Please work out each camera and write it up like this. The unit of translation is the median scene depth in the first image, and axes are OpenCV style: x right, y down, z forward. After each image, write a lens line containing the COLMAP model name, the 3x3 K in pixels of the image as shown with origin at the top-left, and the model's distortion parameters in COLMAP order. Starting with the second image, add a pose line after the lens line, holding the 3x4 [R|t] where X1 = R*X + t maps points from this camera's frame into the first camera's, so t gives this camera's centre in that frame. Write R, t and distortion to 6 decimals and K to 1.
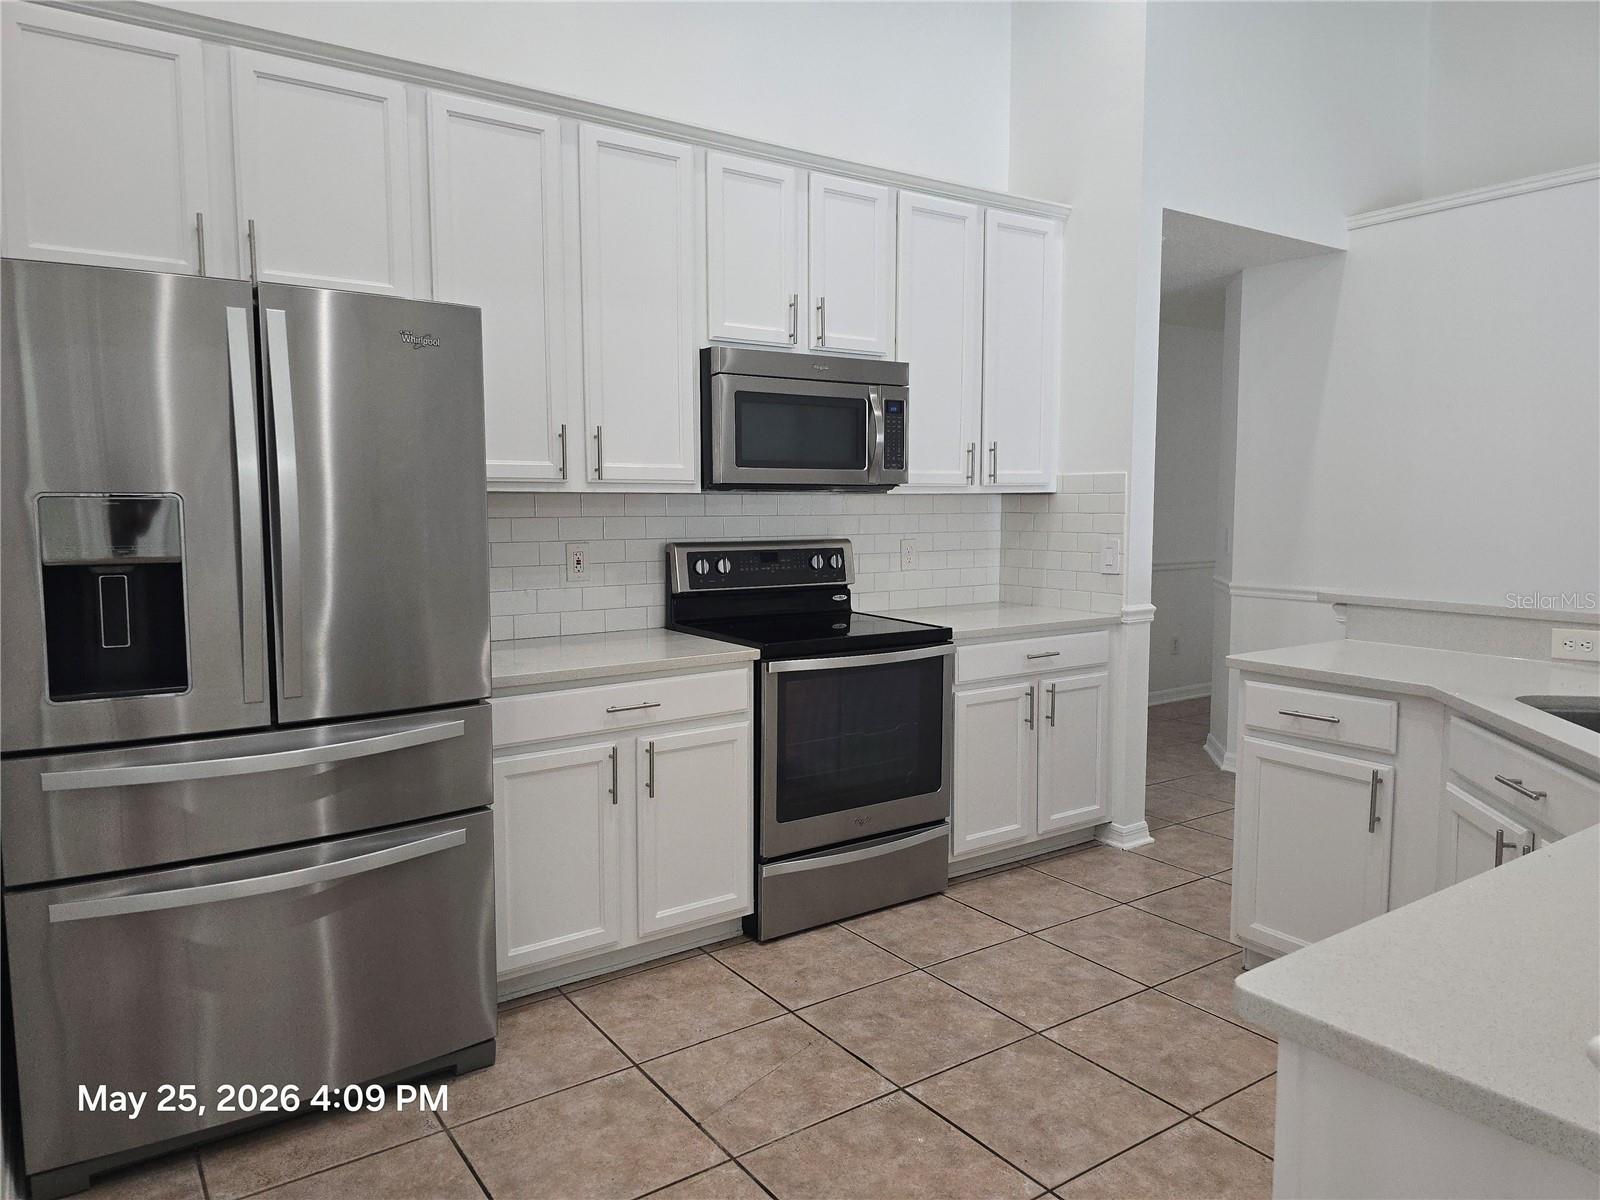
lens RADIAL K [[1077.1, 0, 799.0], [0, 1077.1, 596.4], [0, 0, 1]] dist [0.055808, -0.055662]
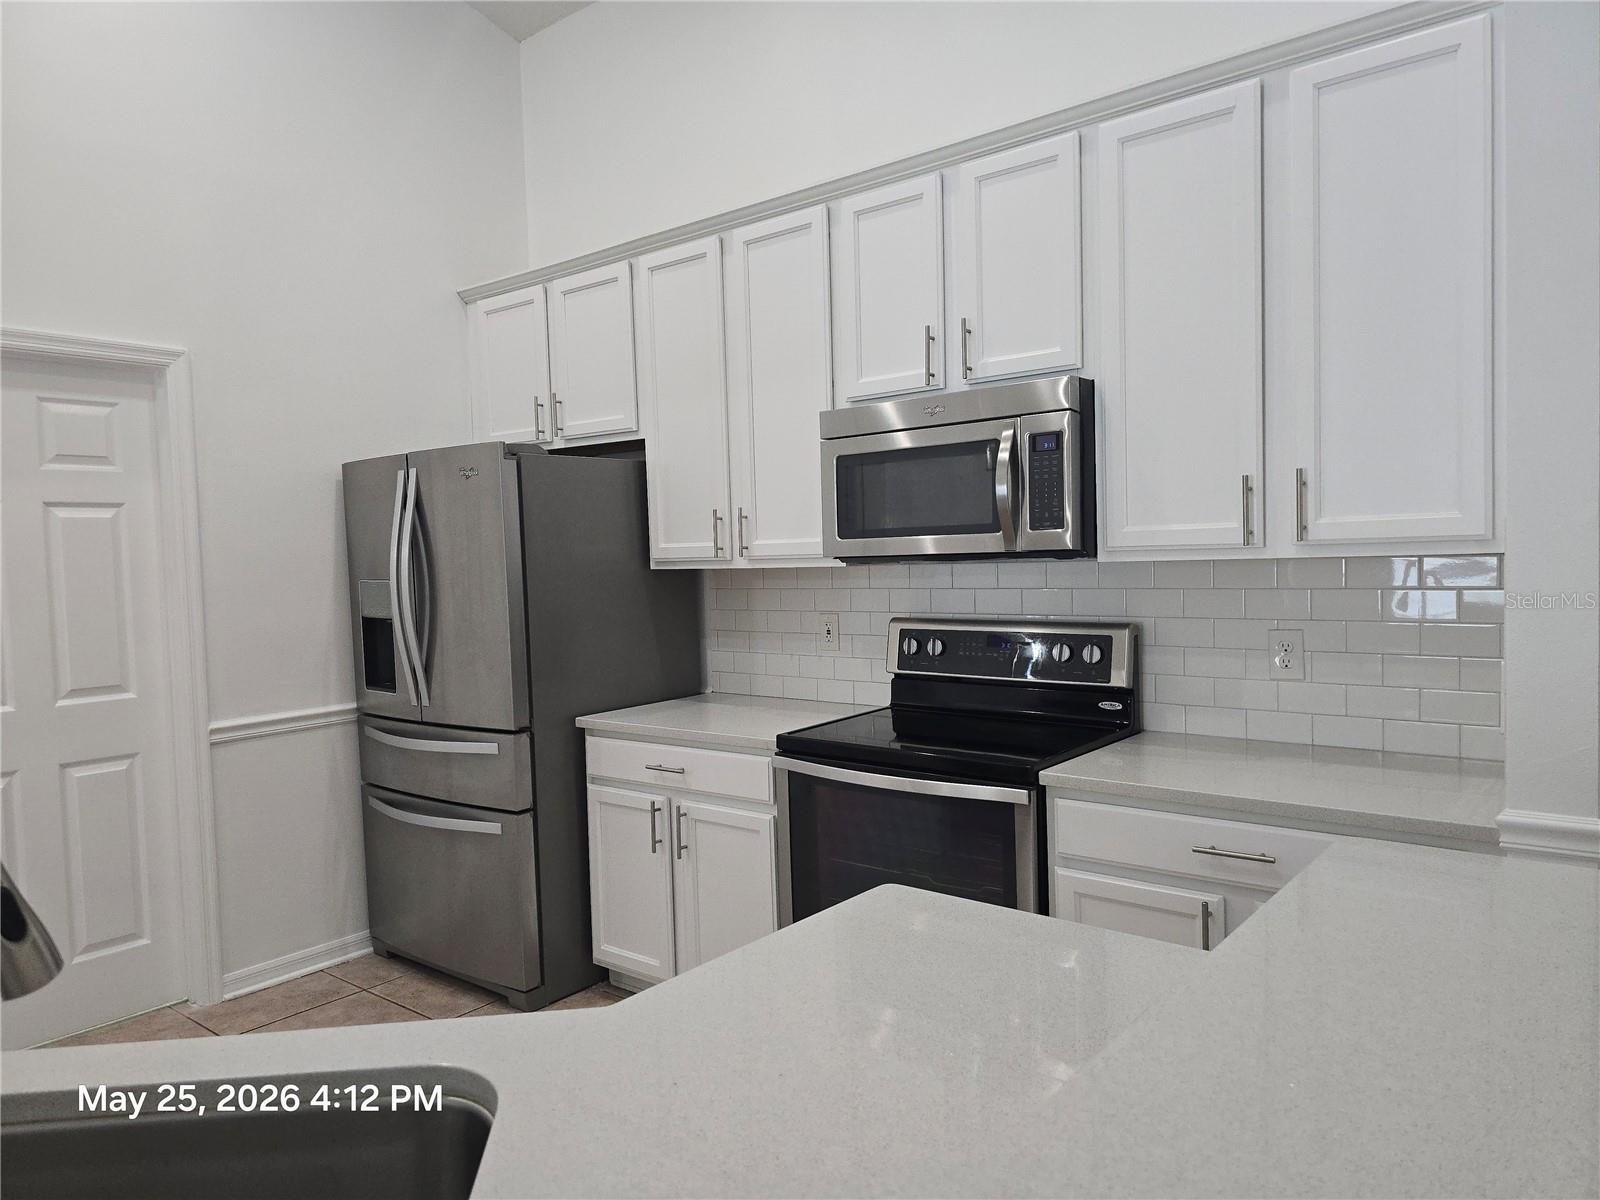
lens RADIAL K [[1077.1, 0, 781.0], [0, 1077.1, 604.2], [0, 0, 1]] dist [0.055808, -0.055662]
pose [[0.269365, 0.040496, -0.962186, 0.816016], [-0.059161, 0.997924, 0.025438, -0.086905], [0.961219, 0.050072, 0.271202, 0.721284]]
